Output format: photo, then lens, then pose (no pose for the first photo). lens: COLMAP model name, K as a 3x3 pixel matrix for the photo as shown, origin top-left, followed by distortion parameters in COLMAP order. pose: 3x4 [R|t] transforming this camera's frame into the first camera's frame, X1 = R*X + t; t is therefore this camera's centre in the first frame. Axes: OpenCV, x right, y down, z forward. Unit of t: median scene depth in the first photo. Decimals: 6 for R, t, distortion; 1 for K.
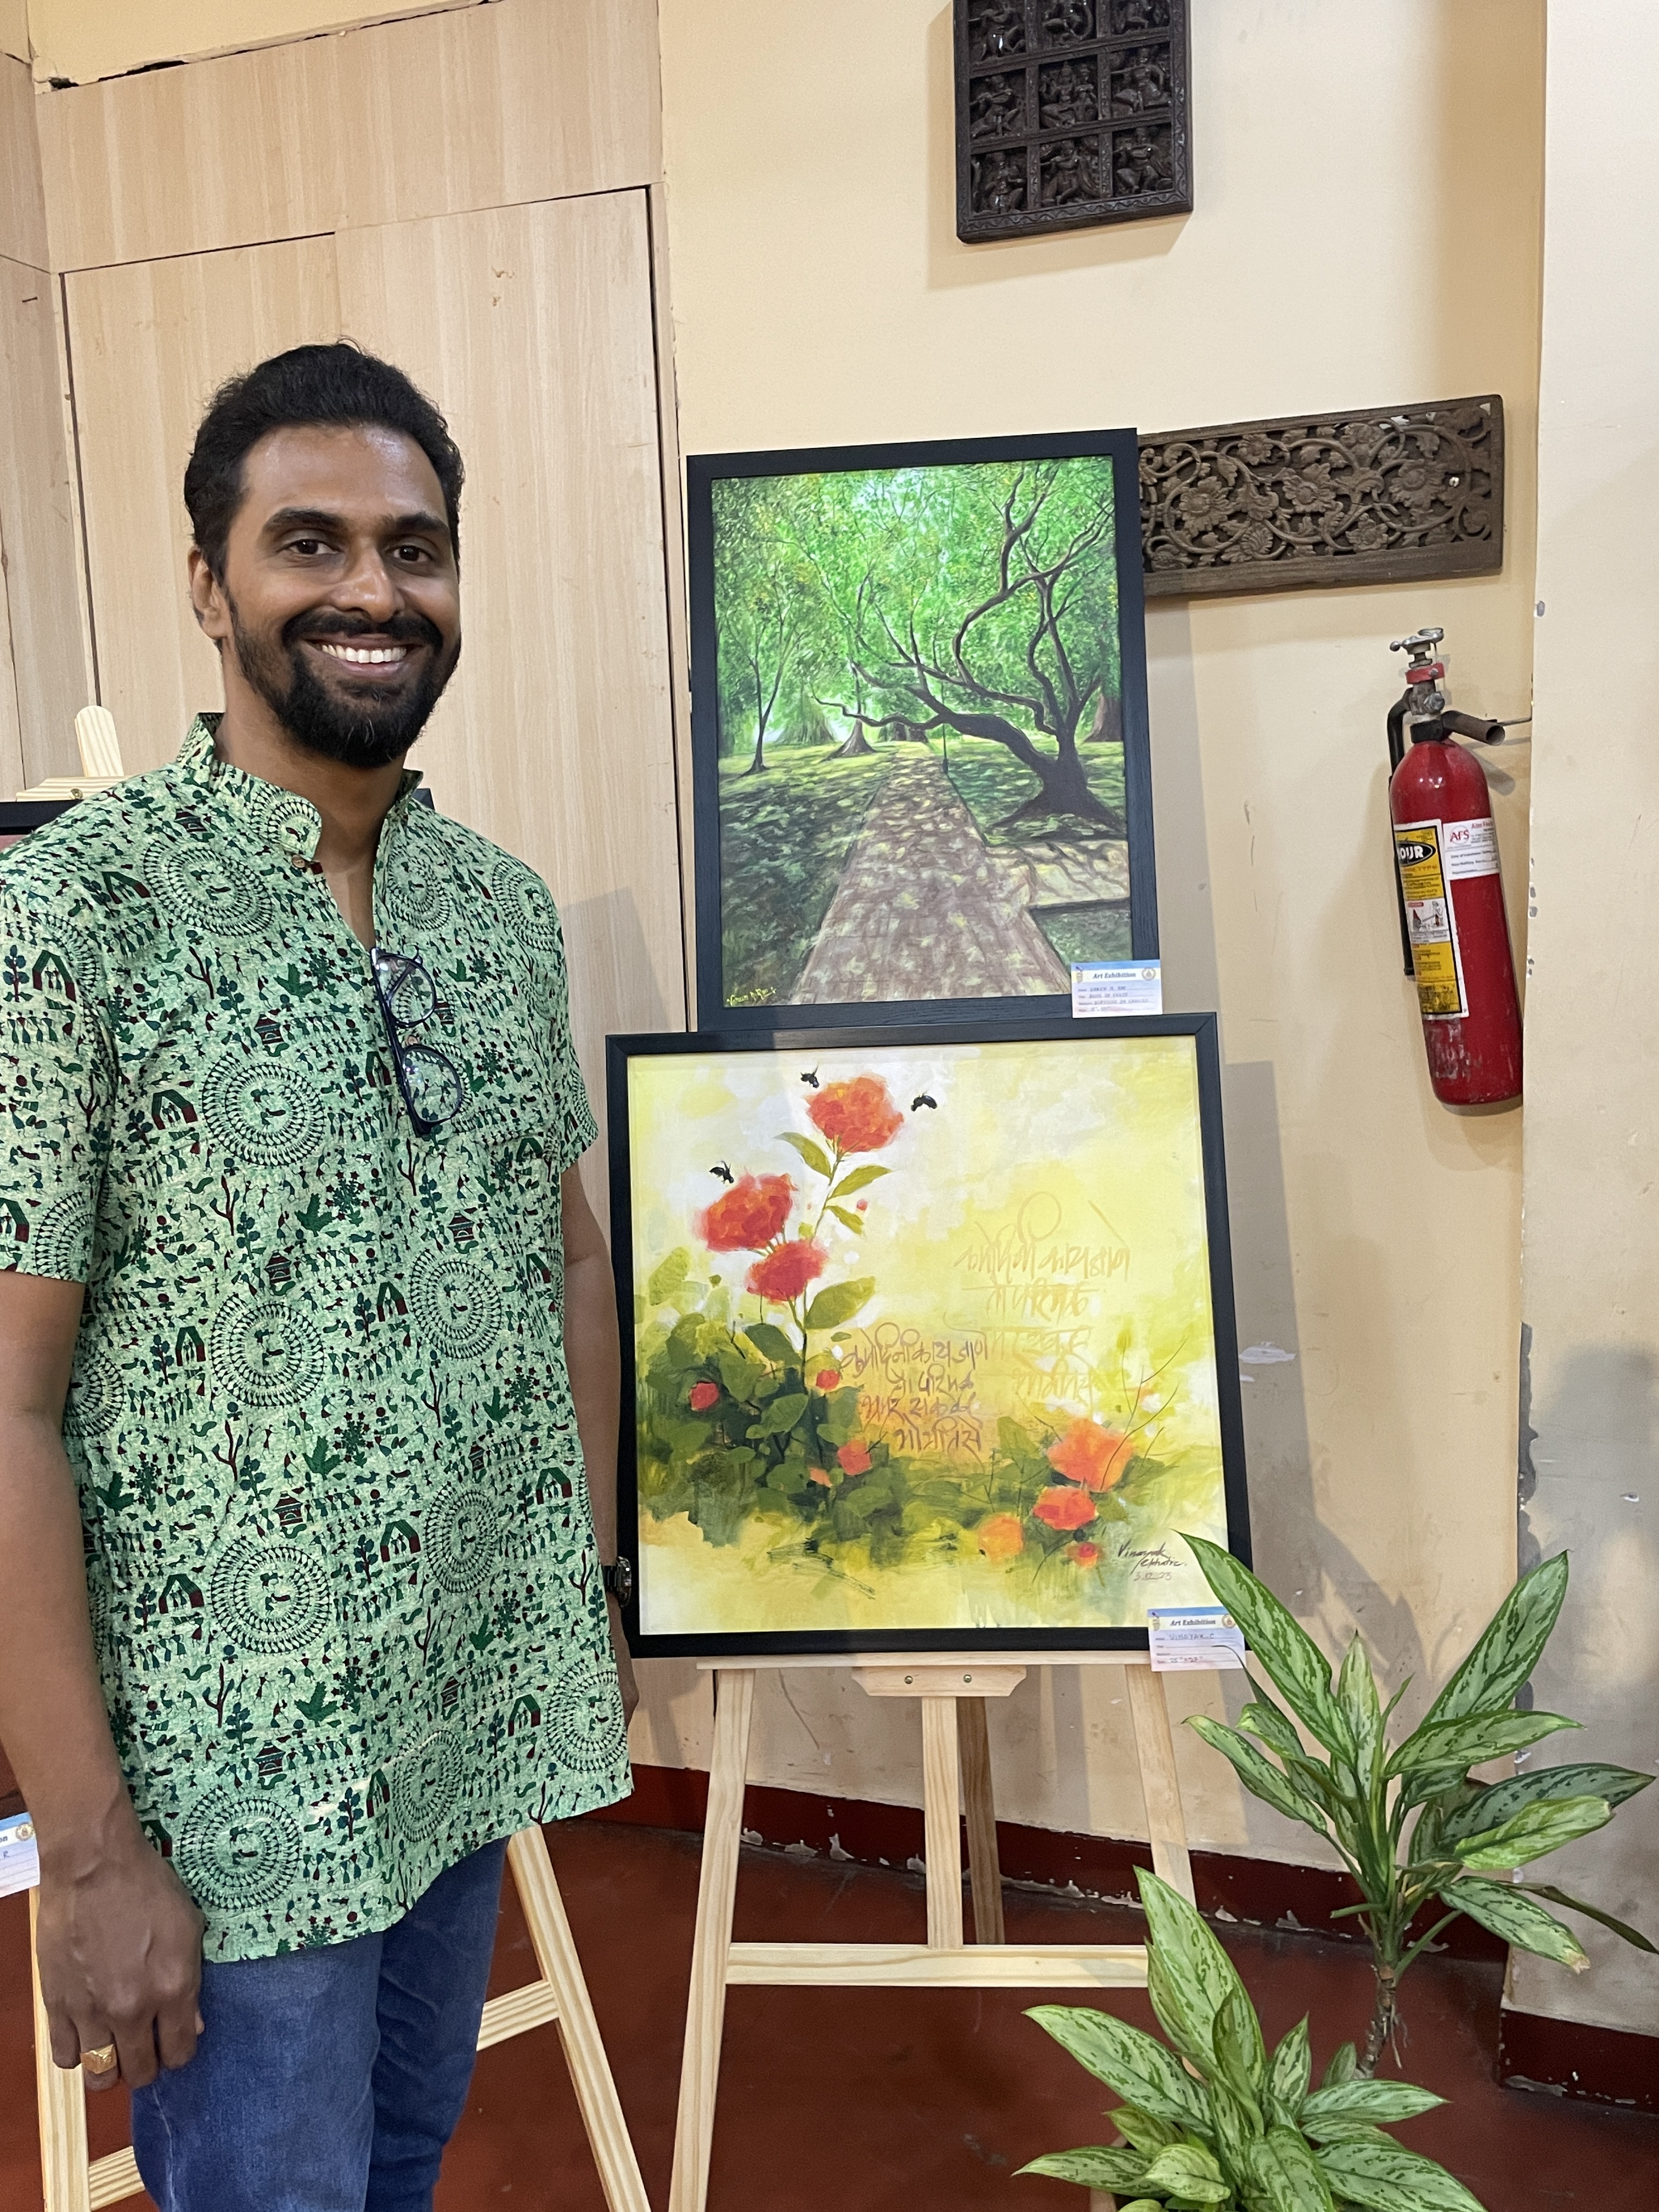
lens RADIAL K [[1945.4, 0, 877.5], [0, 1945.4, 1087.4], [0, 0, 1]] dist [0.098985, -0.123828]
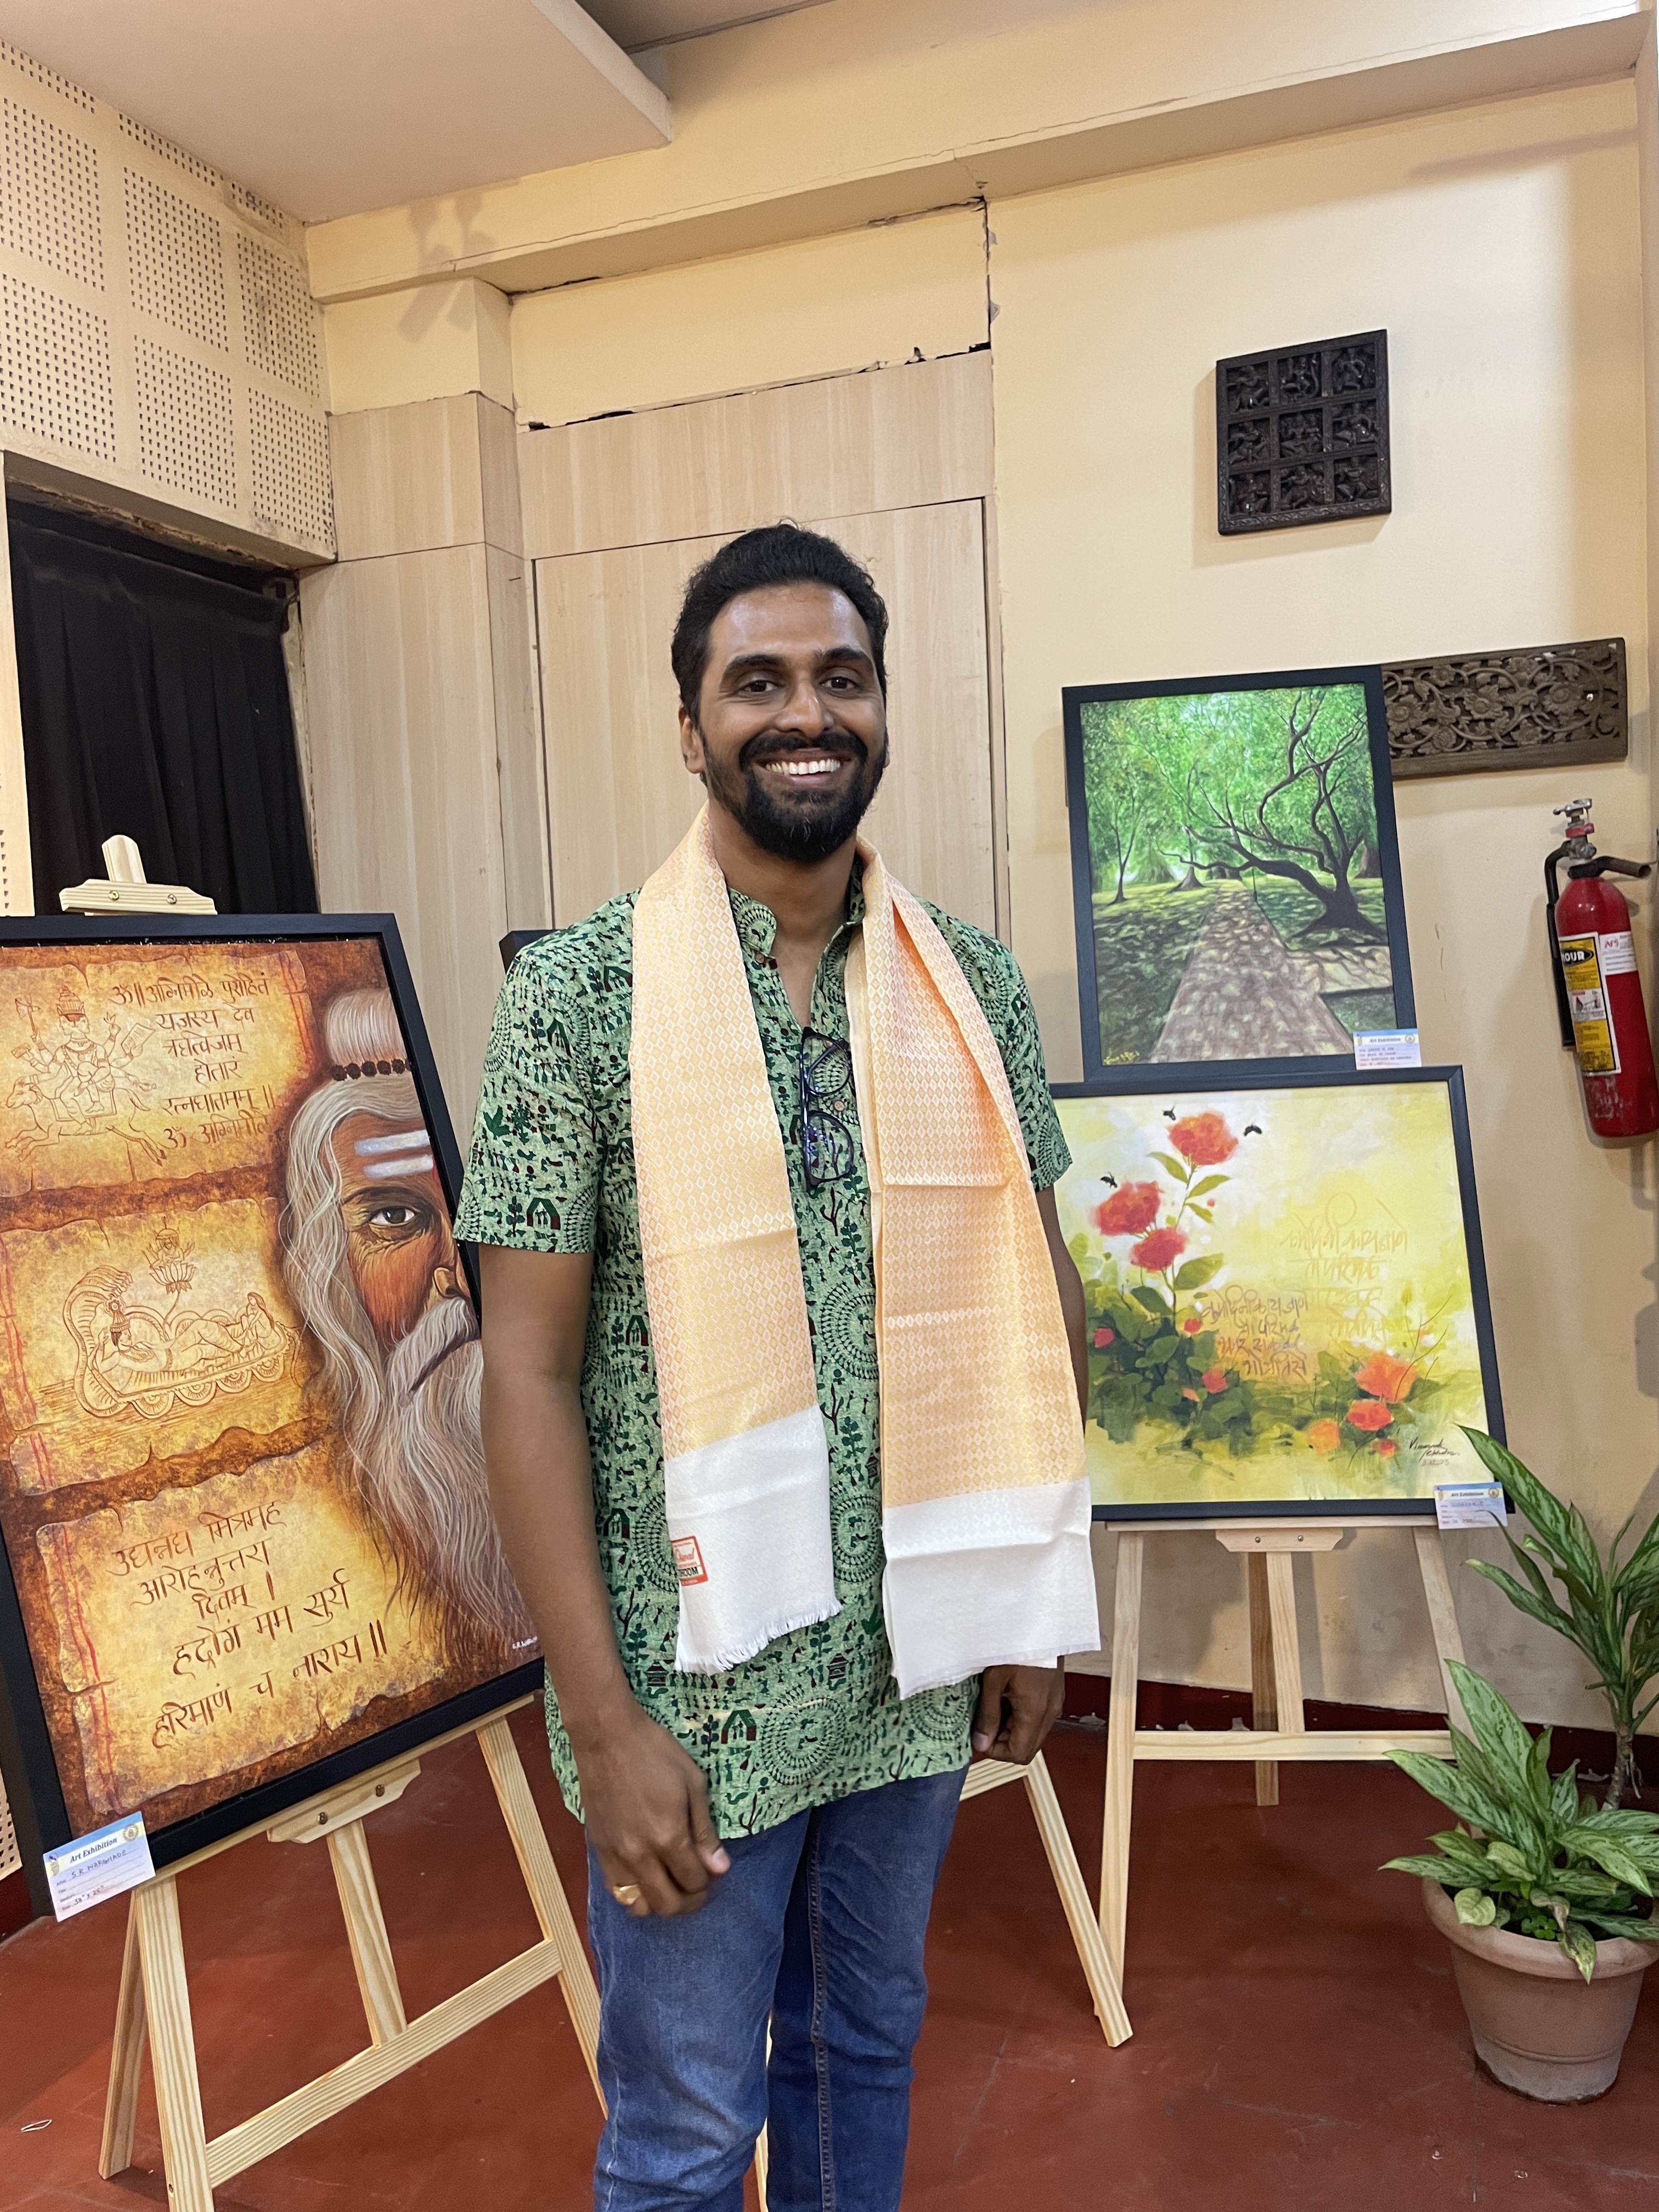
lens RADIAL K [[1702.2, 0, 870.8], [0, 1702.2, 1086.4], [0, 0, 1]] dist [0.093834, -0.122593]
pose [[0.999959, -0.007389, -0.005238, -0.210792], [0.007000, 0.997475, -0.070679, 0.052899], [0.005747, 0.070639, 0.997485, -0.209968]]
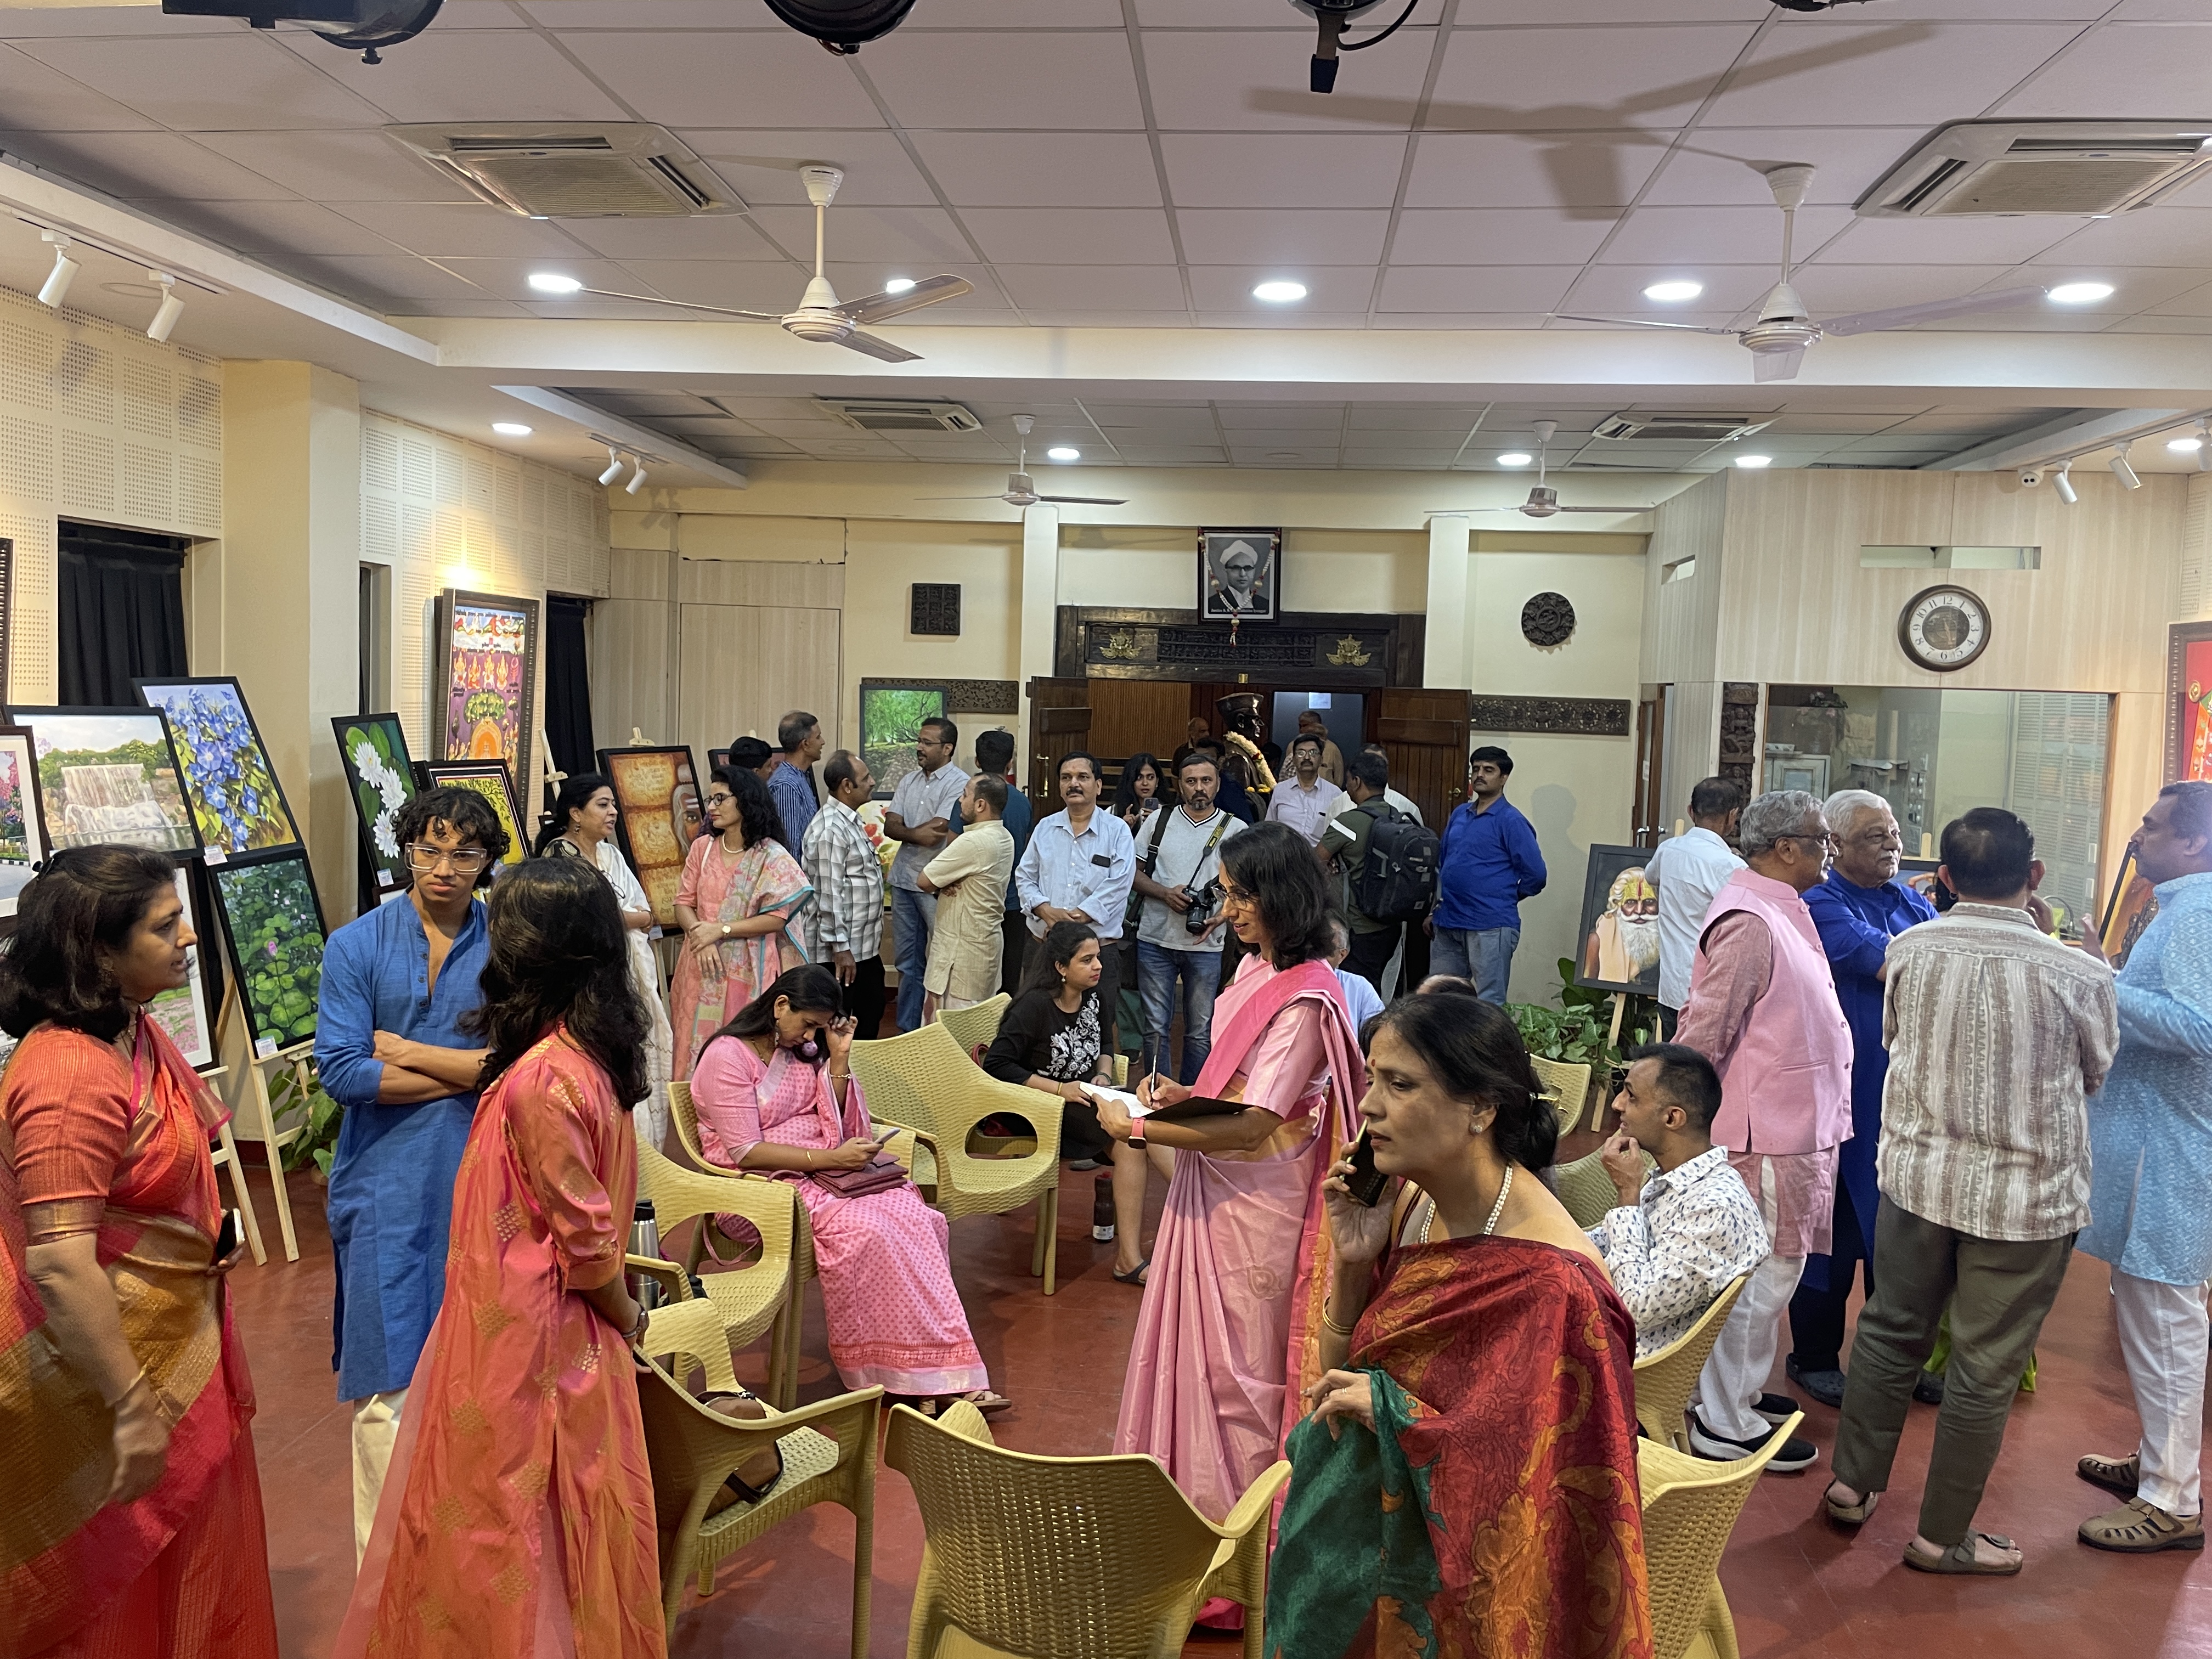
lens RADIAL K [[1702.2, 0, 1111.4], [0, 1702.2, 805.2], [0, 0, 1]] dist [0.093834, -0.122593]
pose [[0.970273, 0.051292, 0.236517, -0.449665], [-0.036114, 0.997027, -0.068068, 0.246439], [-0.239305, 0.057503, 0.969240, -3.129193]]
